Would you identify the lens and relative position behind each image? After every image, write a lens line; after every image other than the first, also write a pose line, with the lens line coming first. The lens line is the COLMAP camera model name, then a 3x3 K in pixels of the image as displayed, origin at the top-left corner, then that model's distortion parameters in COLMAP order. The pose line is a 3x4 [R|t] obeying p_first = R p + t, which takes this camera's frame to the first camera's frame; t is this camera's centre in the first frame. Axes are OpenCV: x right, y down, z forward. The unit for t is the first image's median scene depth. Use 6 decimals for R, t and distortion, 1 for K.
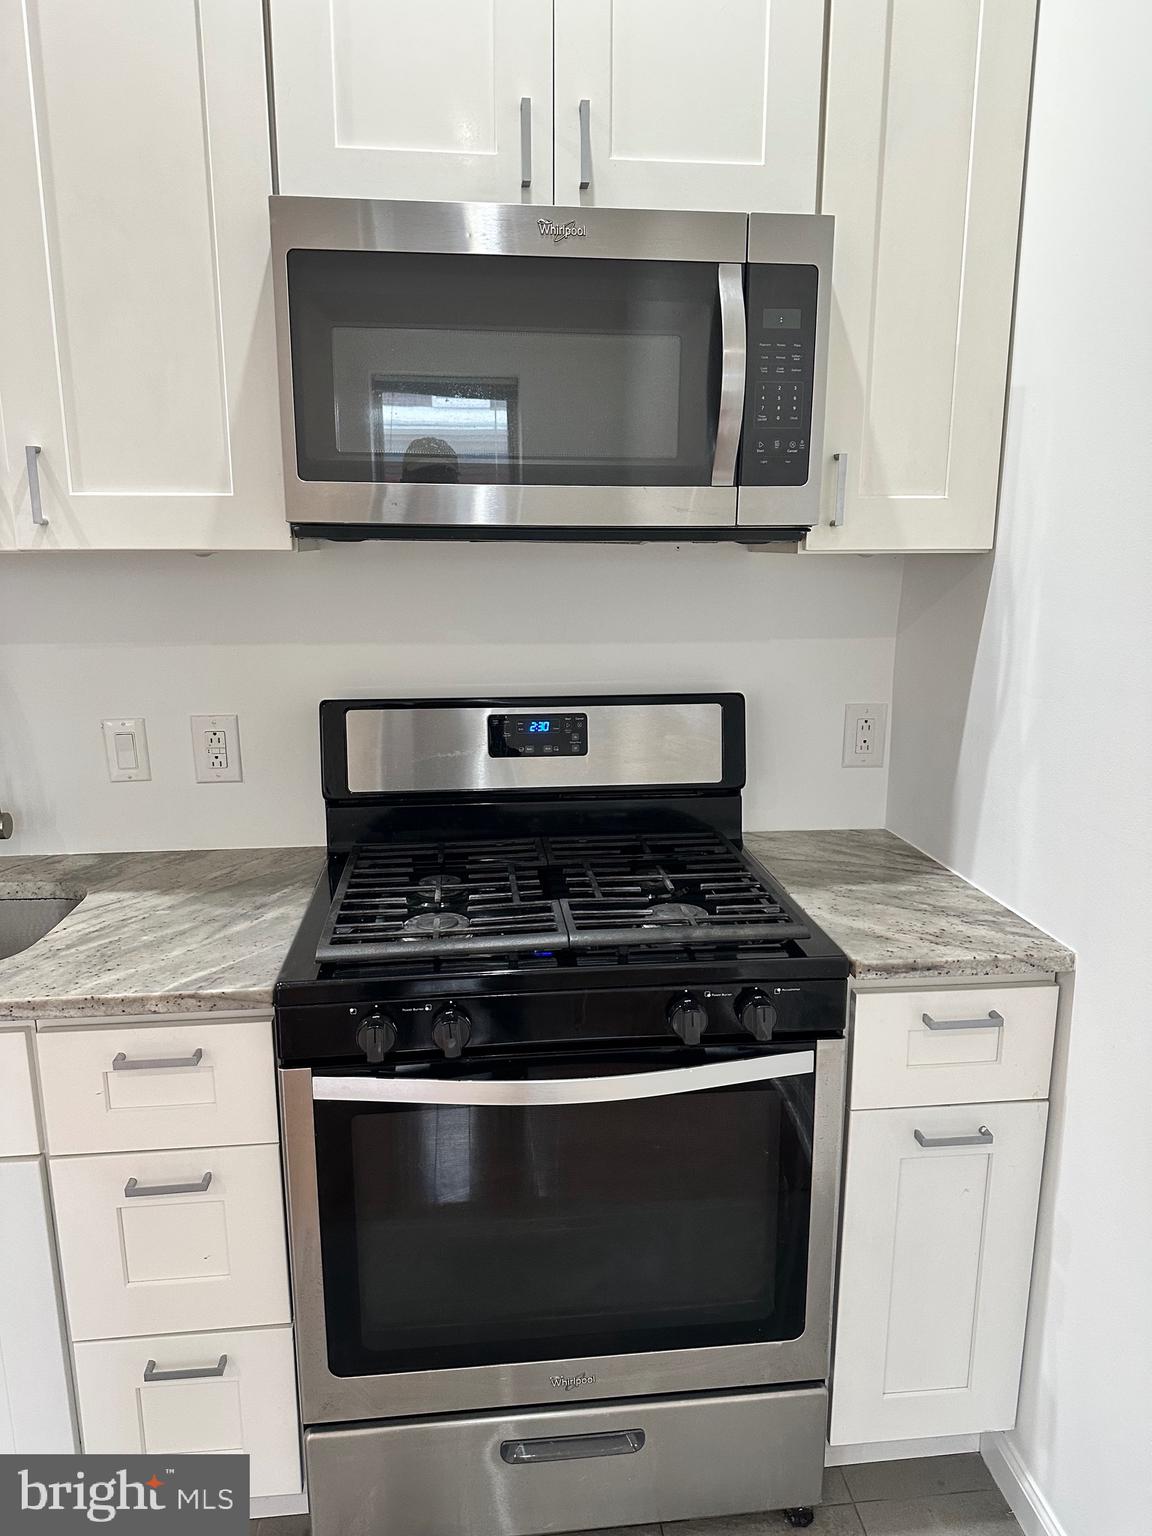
lens RADIAL K [[1080.4, 0, 579.6], [0, 1080.4, 774.0], [0, 0, 1]] dist [0.082144, -0.091973]
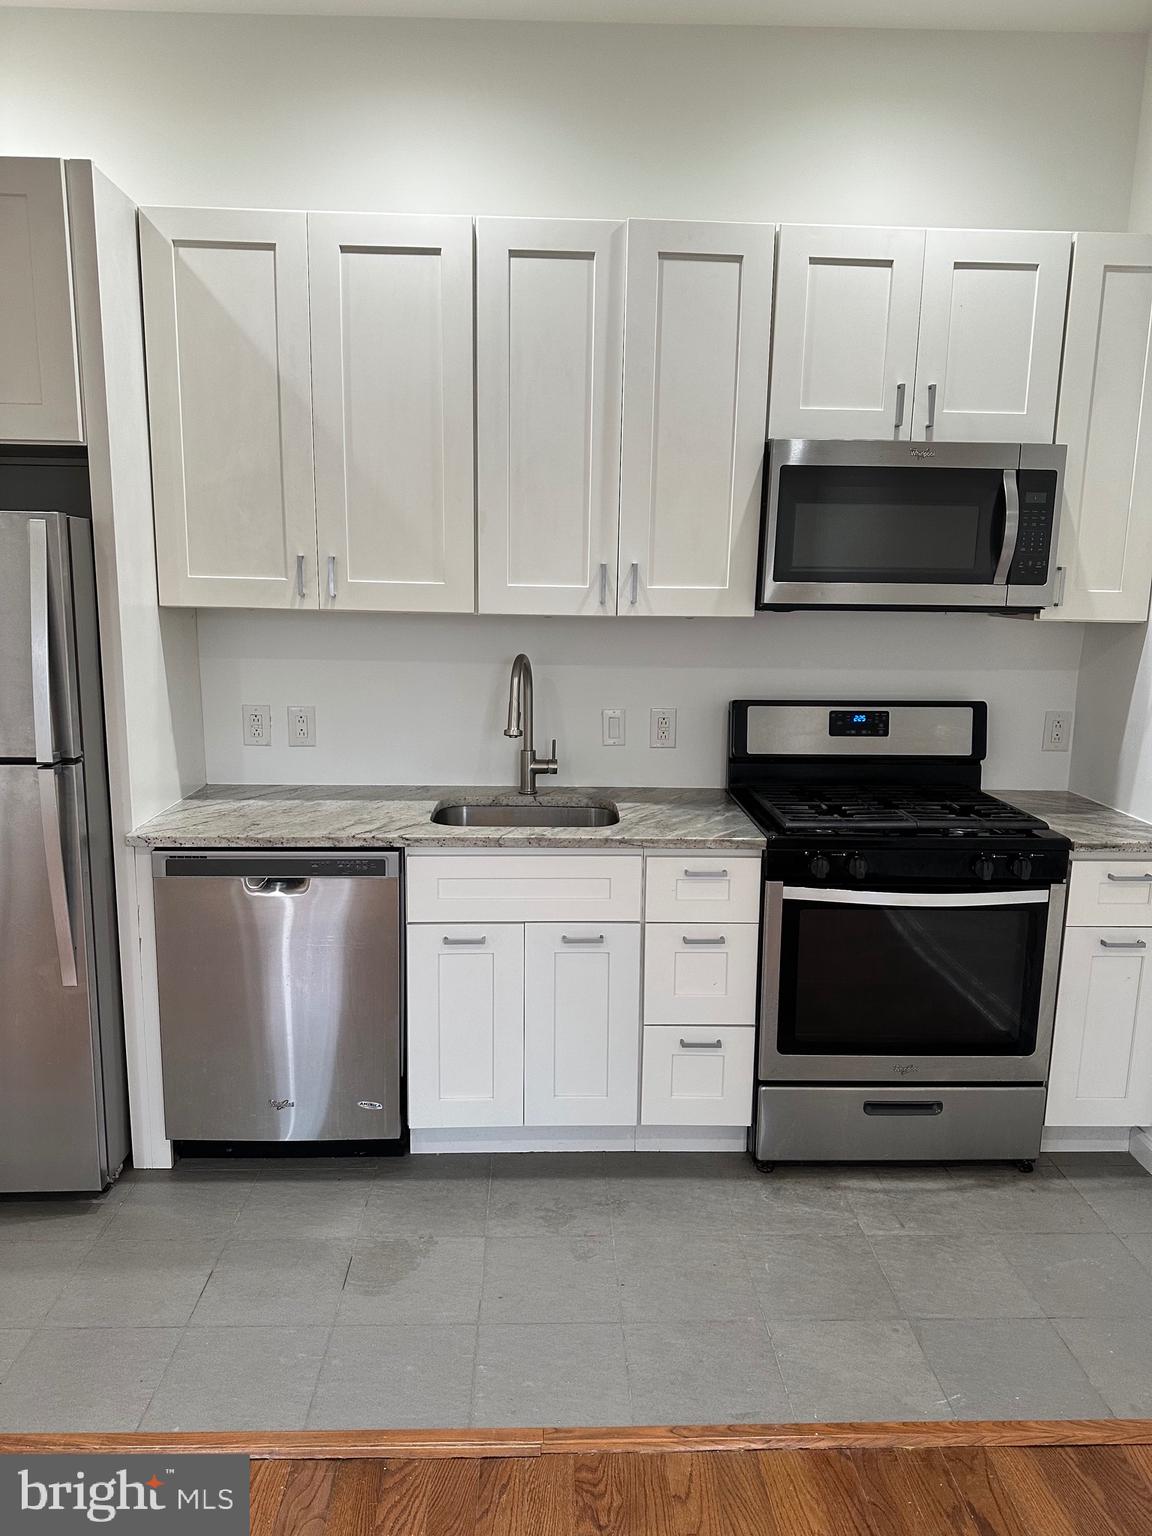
lens RADIAL K [[1080.4, 0, 566.2], [0, 1080.4, 775.2], [0, 0, 1]] dist [0.082144, -0.091973]
pose [[0.997128, 0.029446, -0.069775, -0.453026], [-0.031926, 0.998887, -0.034706, 0.142537], [0.068676, 0.036834, 0.996959, -0.869718]]
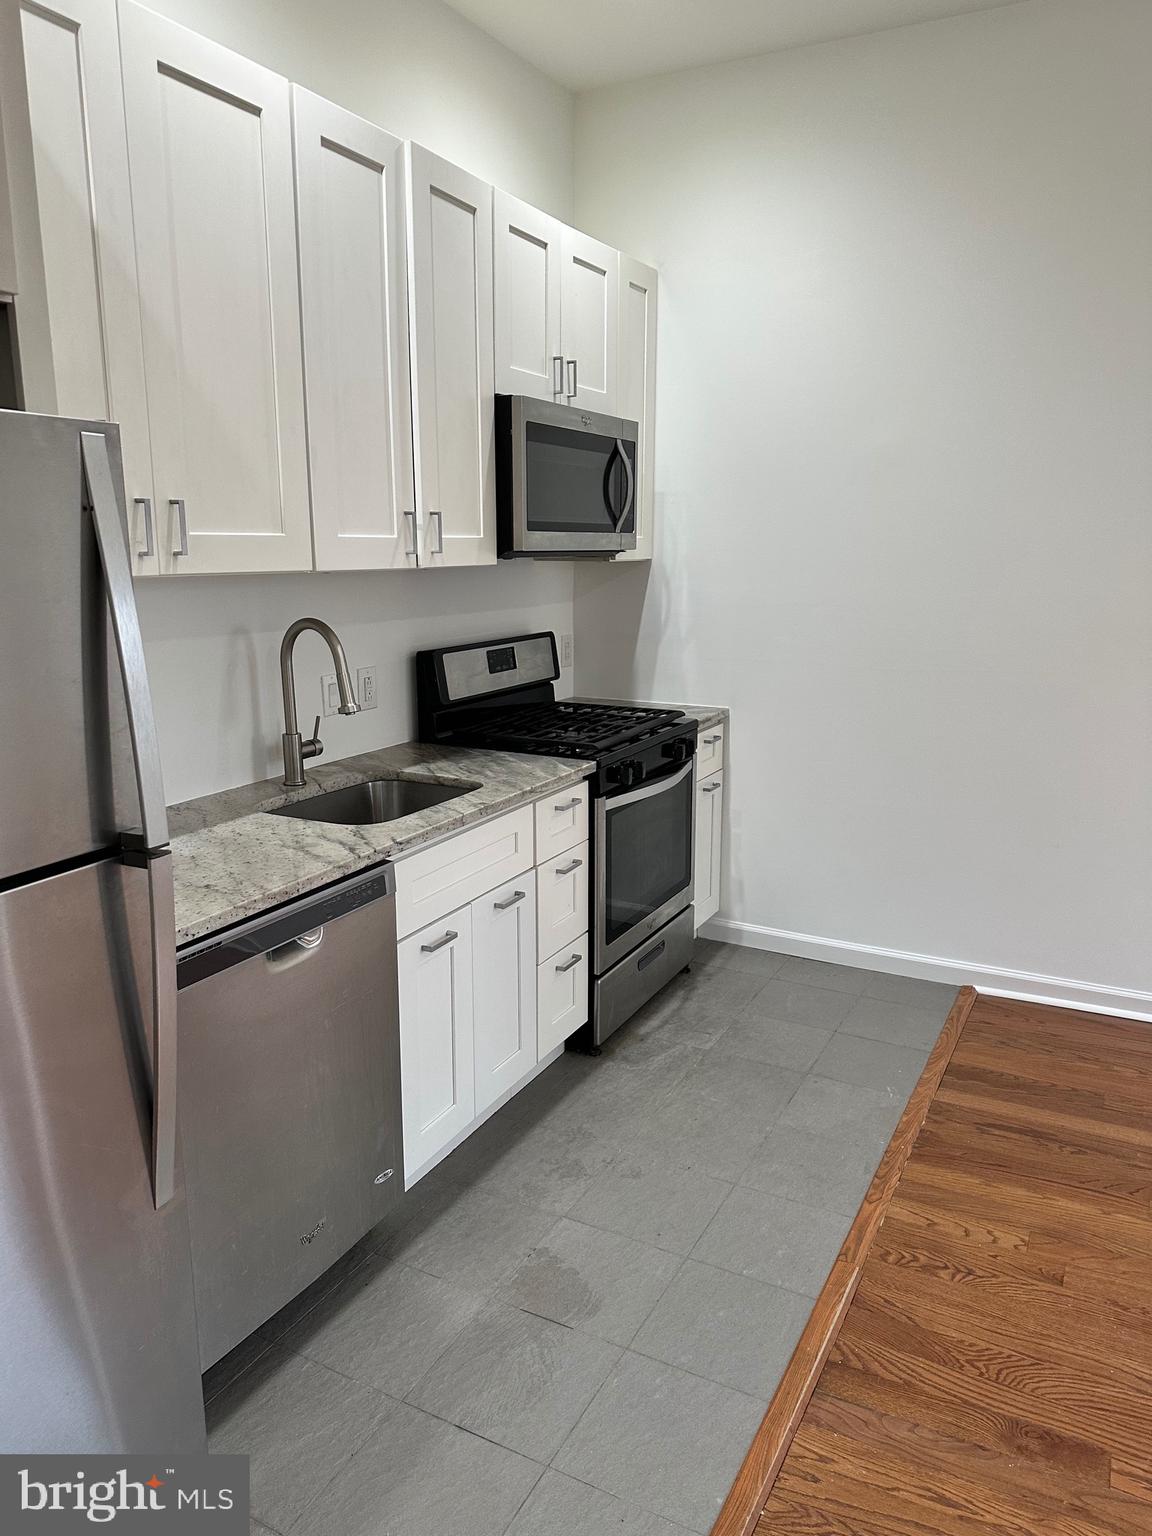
lens RADIAL K [[1080.4, 0, 580.4], [0, 1080.4, 762.6], [0, 0, 1]] dist [0.082144, -0.091973]
pose [[0.551182, -0.166873, 0.817528, -1.851664], [0.177358, 0.980838, 0.080633, 0.013723], [-0.815318, 0.100552, 0.570216, -0.197527]]
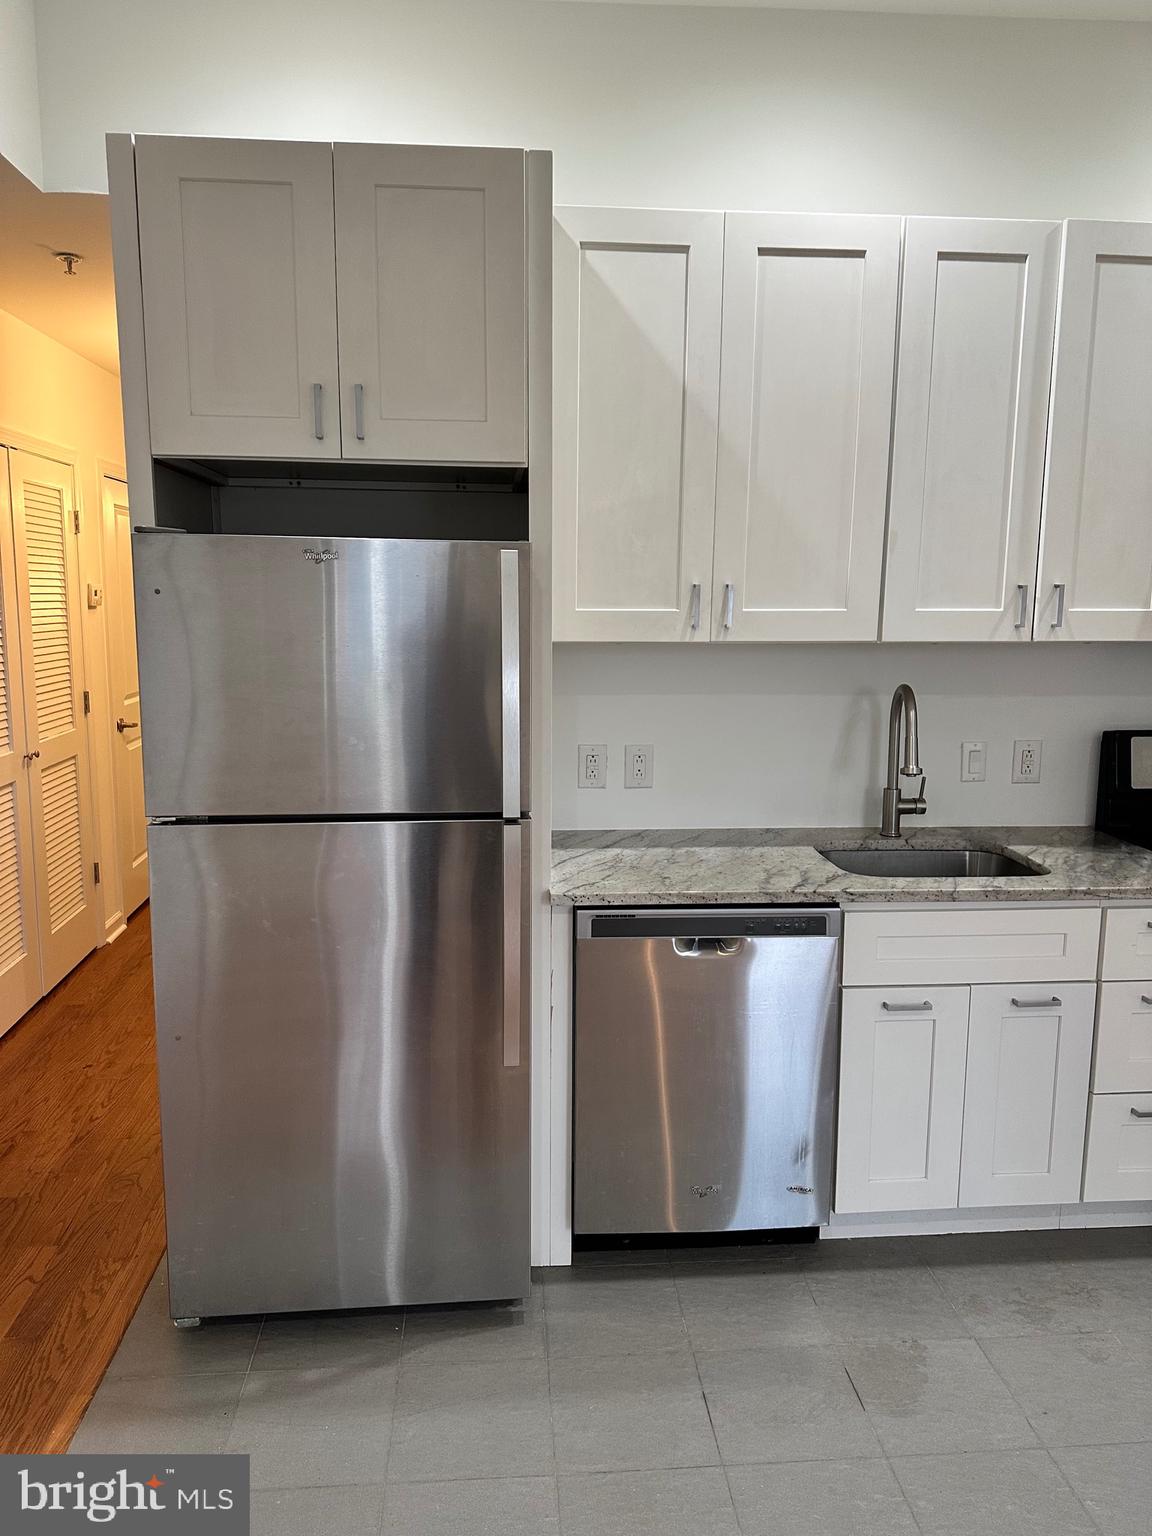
lens RADIAL K [[1080.4, 0, 567.5], [0, 1080.4, 767.5], [0, 0, 1]] dist [0.082144, -0.091973]
pose [[0.999637, 0.010438, -0.024838, -1.193714], [-0.011967, 0.997989, -0.062247, 0.114772], [0.024138, 0.062521, 0.997752, -0.747700]]
